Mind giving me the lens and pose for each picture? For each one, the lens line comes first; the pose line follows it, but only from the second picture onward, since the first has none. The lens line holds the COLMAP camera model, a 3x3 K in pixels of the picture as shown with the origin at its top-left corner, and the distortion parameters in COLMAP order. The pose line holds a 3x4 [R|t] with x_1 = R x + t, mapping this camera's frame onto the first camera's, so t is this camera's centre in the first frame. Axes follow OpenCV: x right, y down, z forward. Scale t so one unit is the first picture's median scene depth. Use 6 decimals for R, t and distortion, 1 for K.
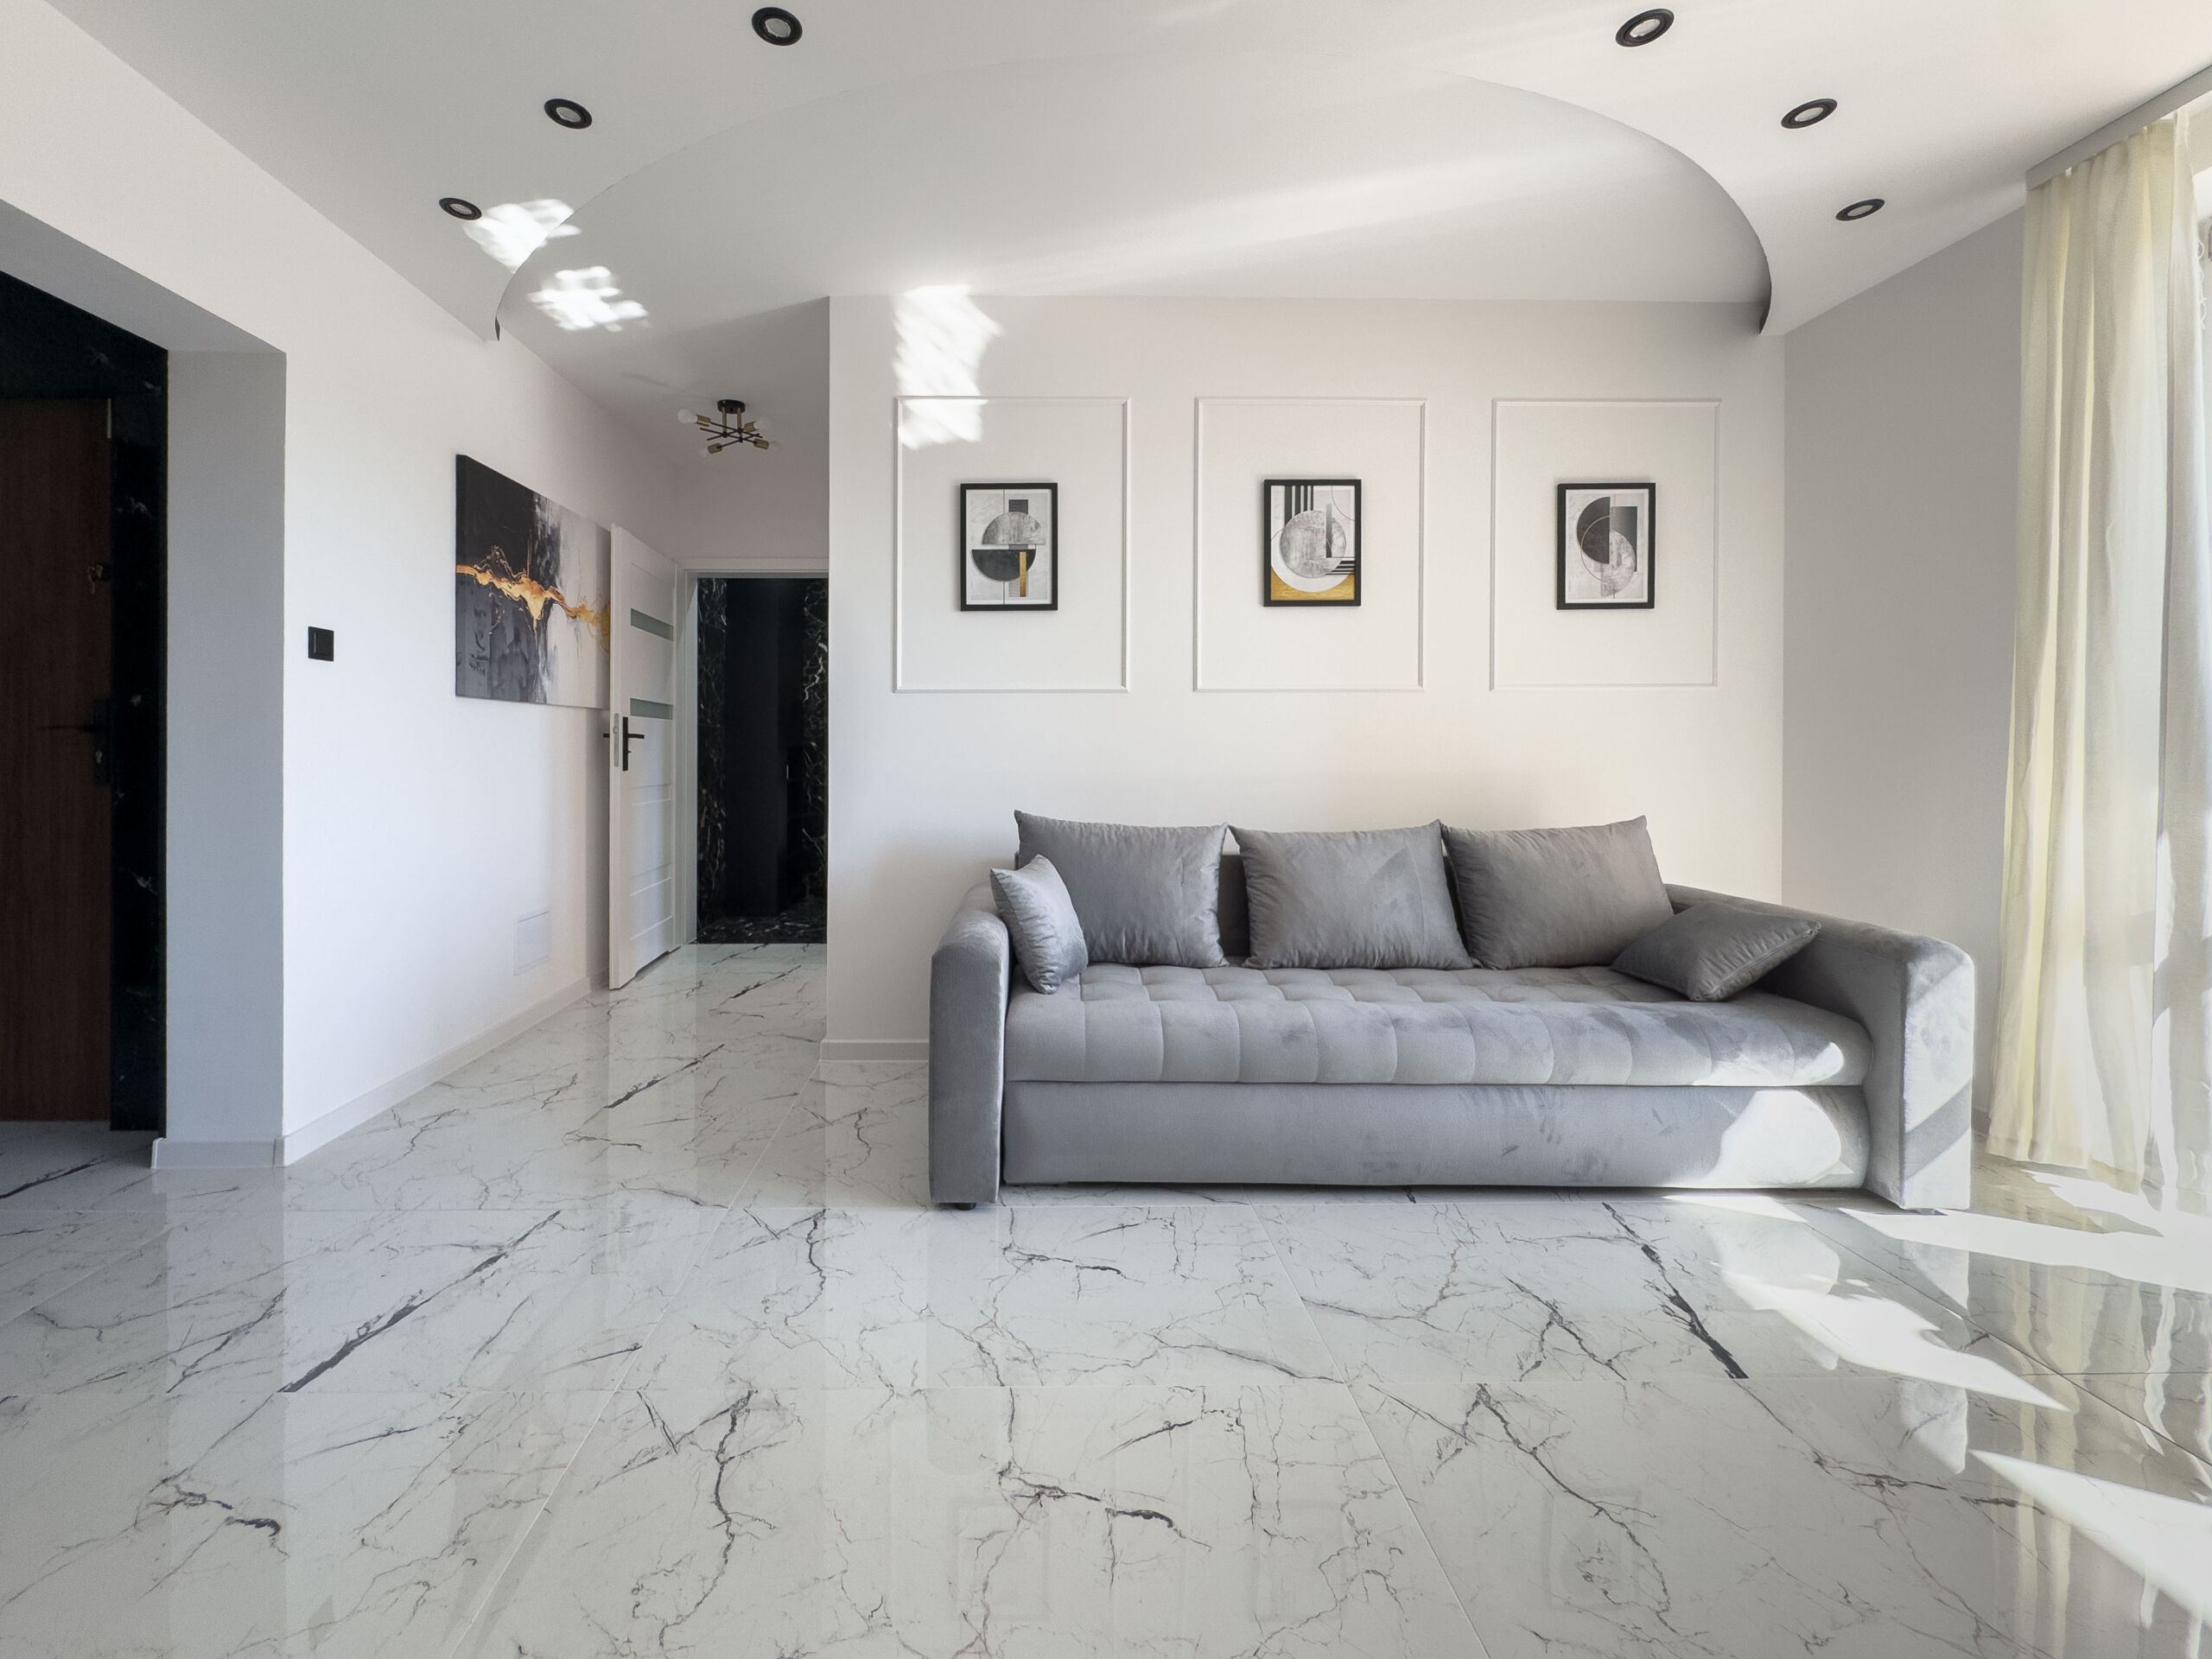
lens RADIAL K [[910.4, 0, 1004.0], [0, 910.4, 778.2], [0, 0, 1]] dist [-0.000938, -0.000206]
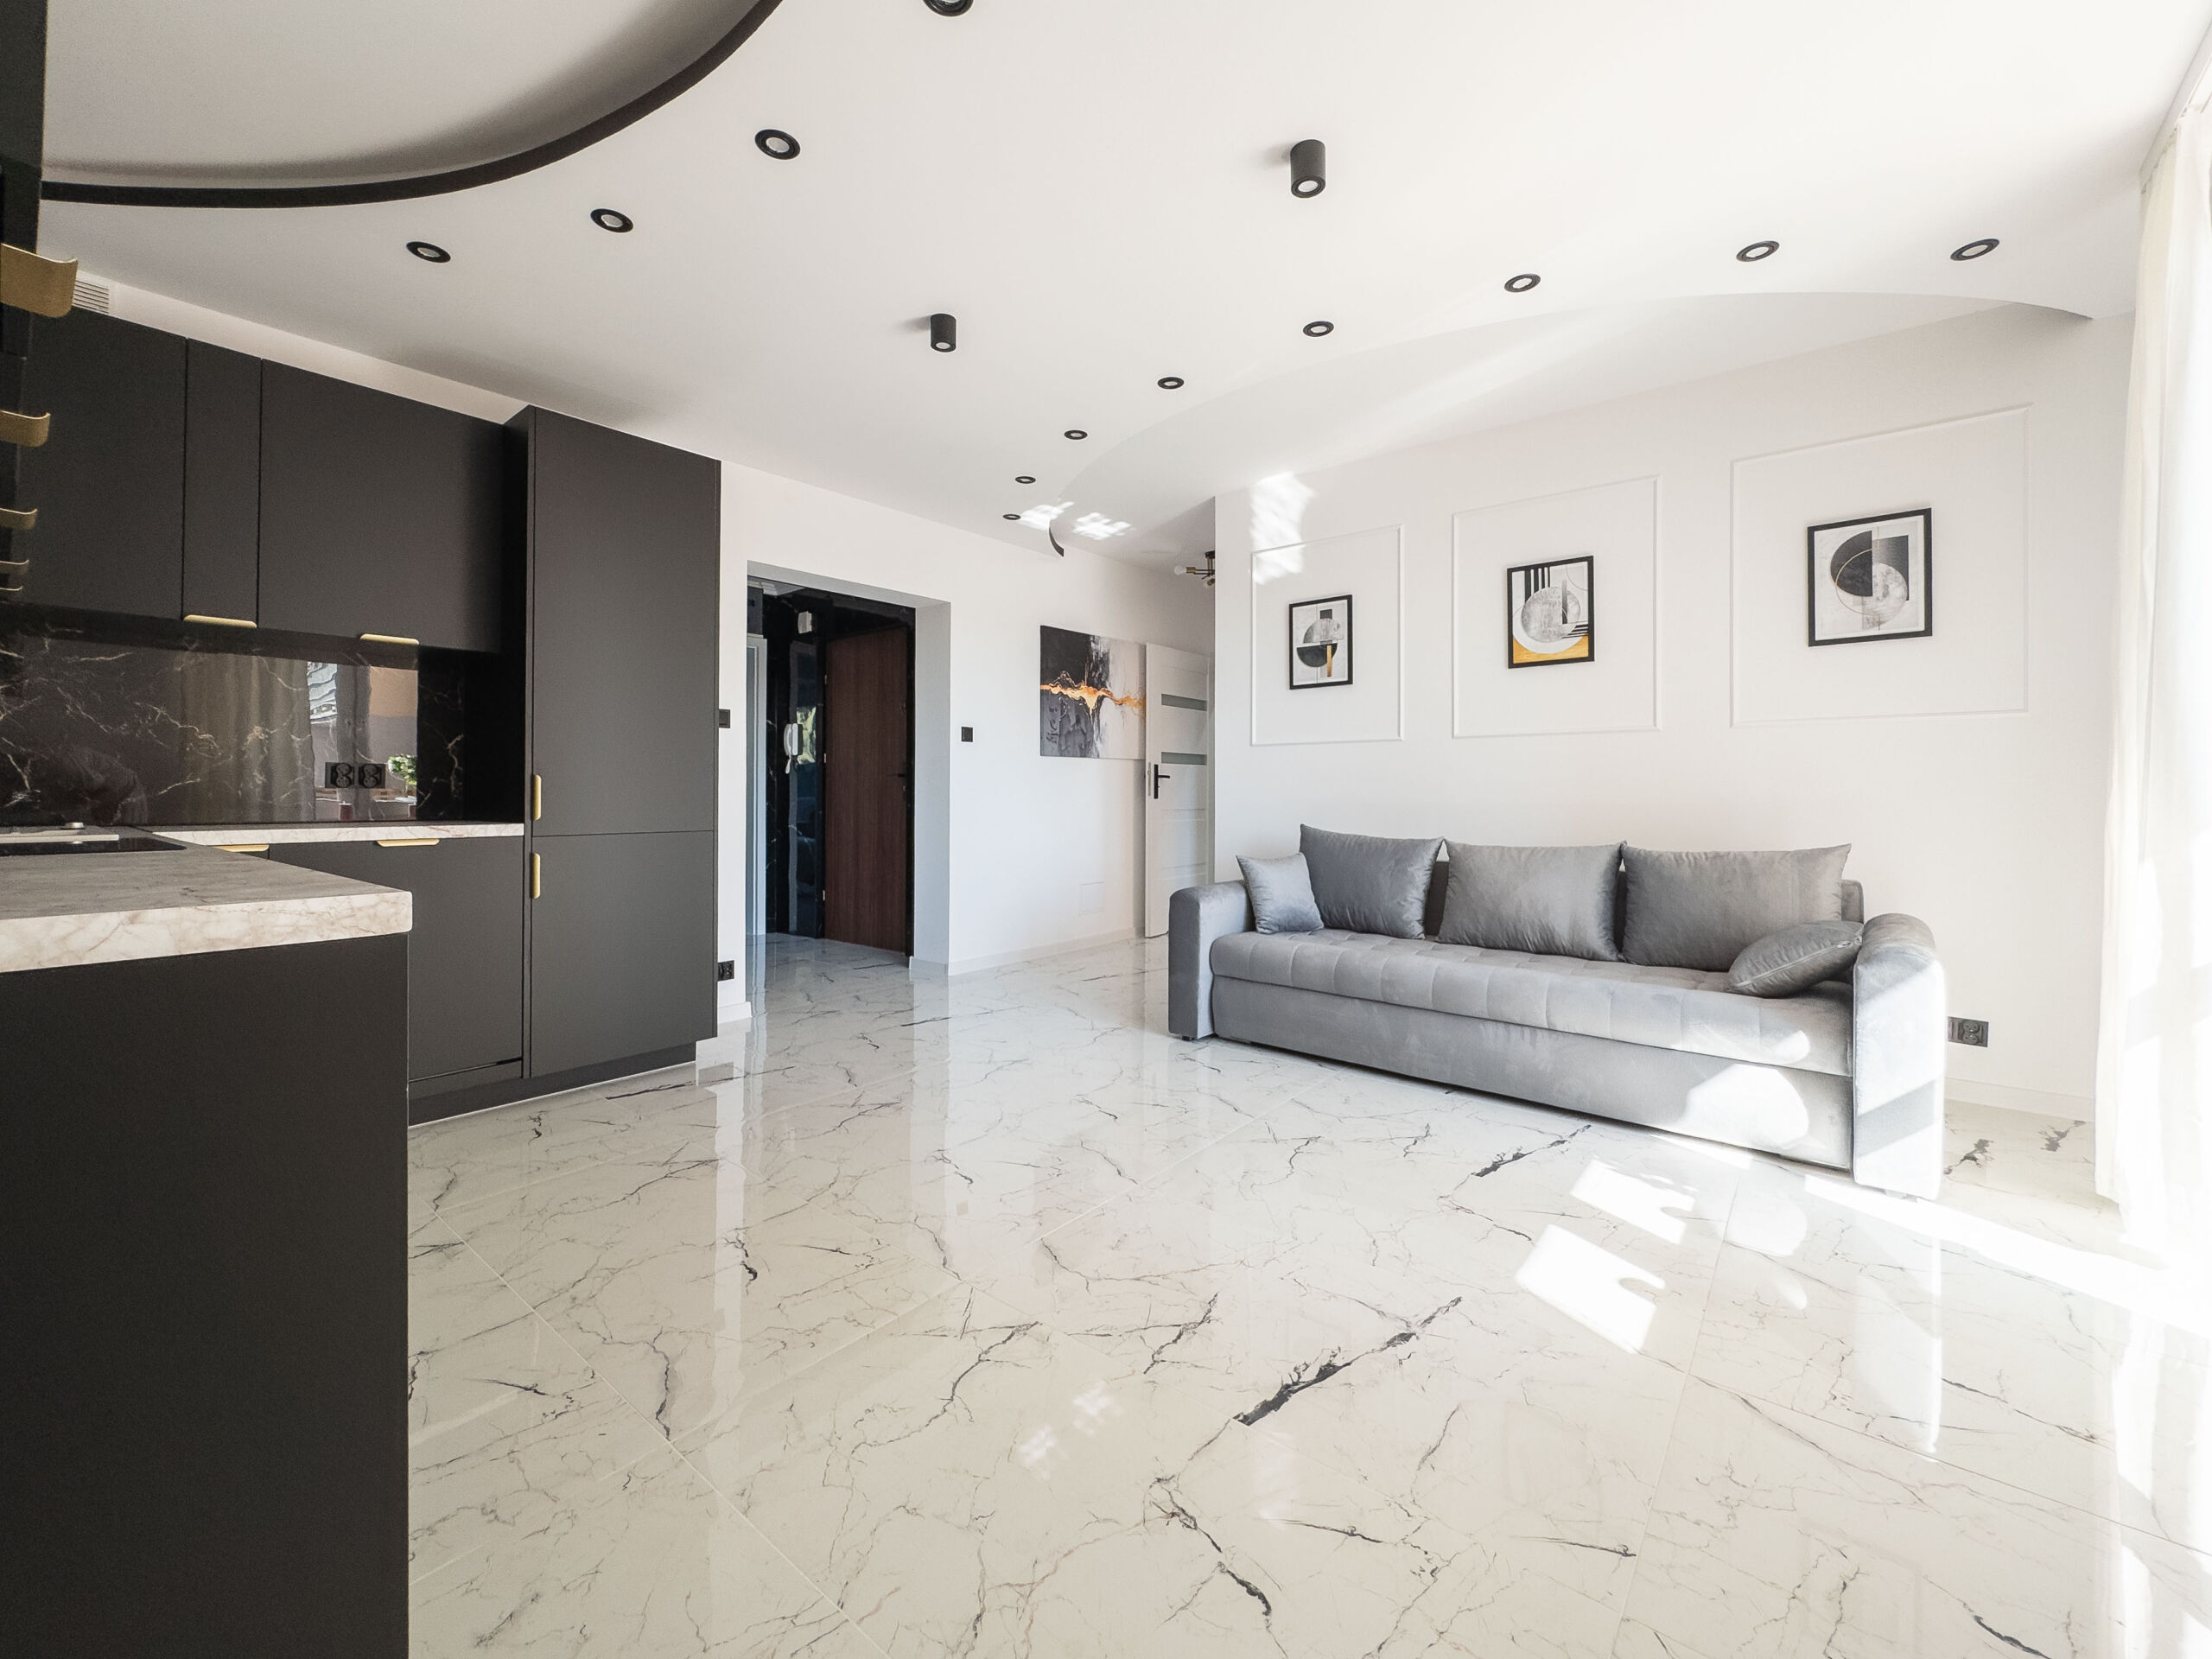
lens RADIAL K [[901.5, 0, 1115.7], [0, 901.5, 839.5], [0, 0, 1]] dist [-0.000006, 0.000226]
pose [[0.772681, 0.034465, -0.633858, 0.670713], [-0.019113, 0.999335, 0.031038, 0.019129], [0.634507, -0.011868, 0.772826, -0.314027]]
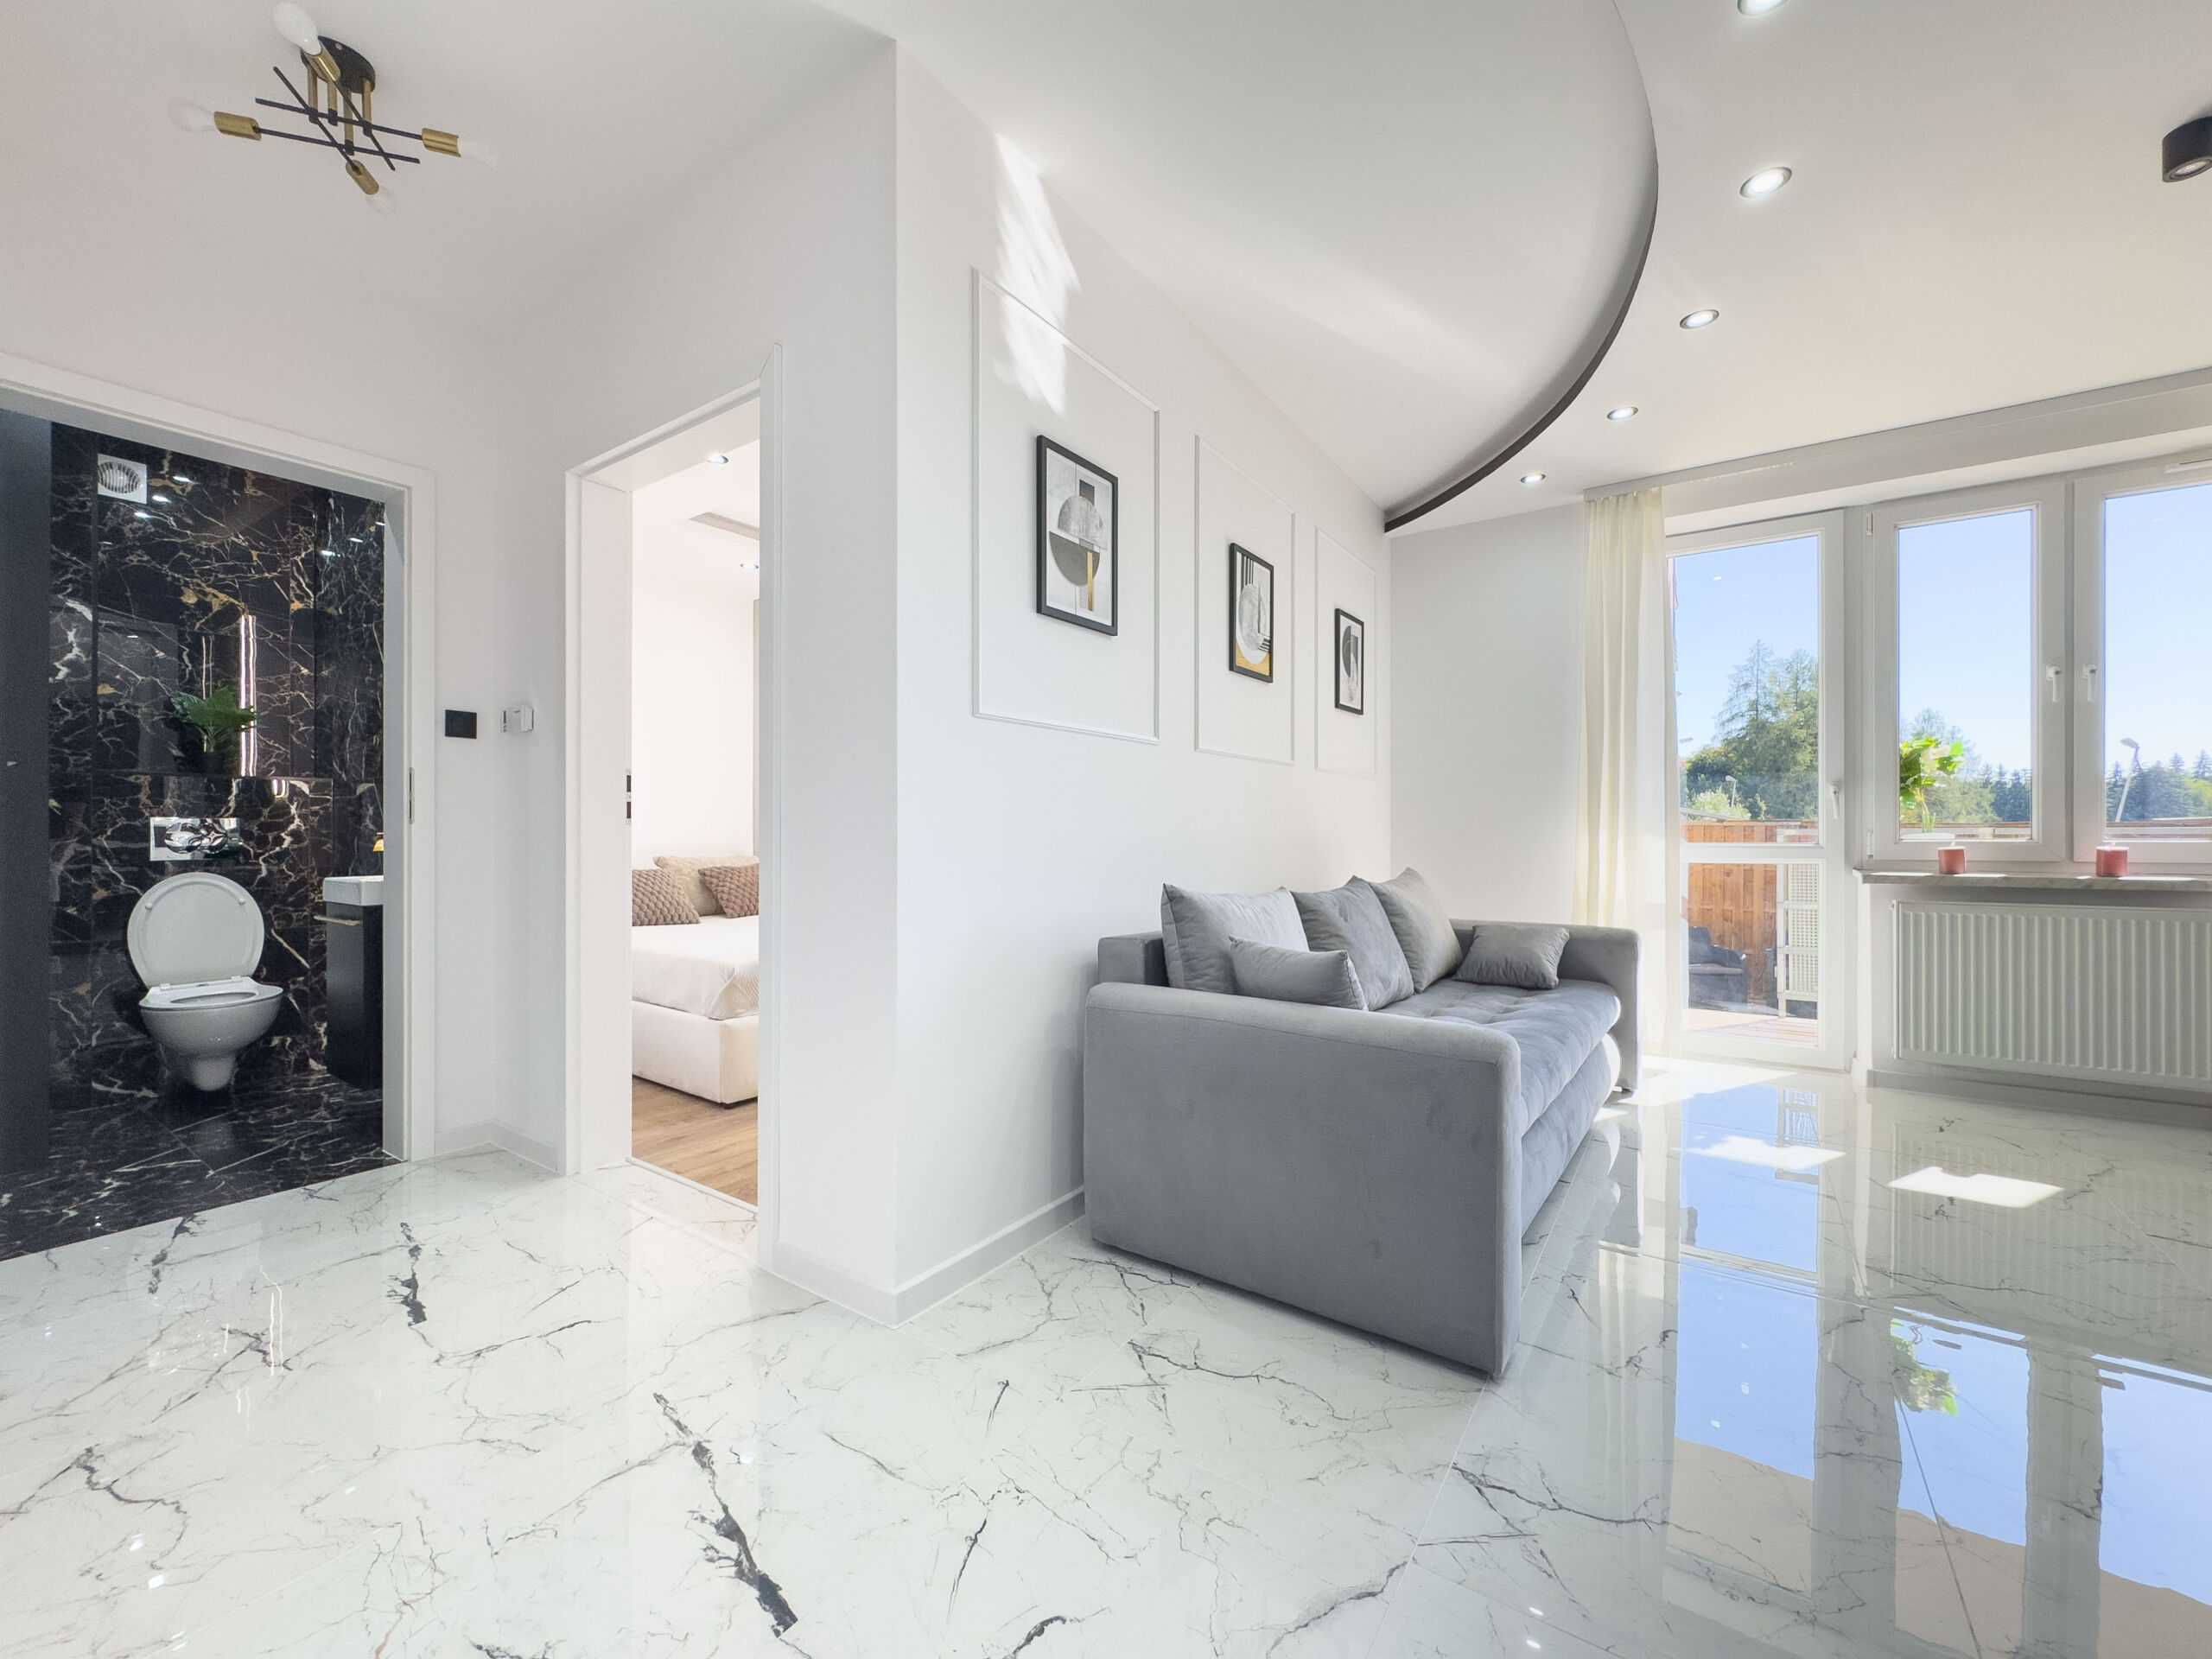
lens RADIAL K [[901.5, 0, 1115.7], [0, 901.5, 839.5], [0, 0, 1]] dist [-0.000006, 0.000226]
pose [[0.565103, -0.004133, 0.825010, -0.599314], [0.027673, 0.999520, -0.013948, 0.007190], [-0.824556, 0.030713, 0.564946, 0.555078]]
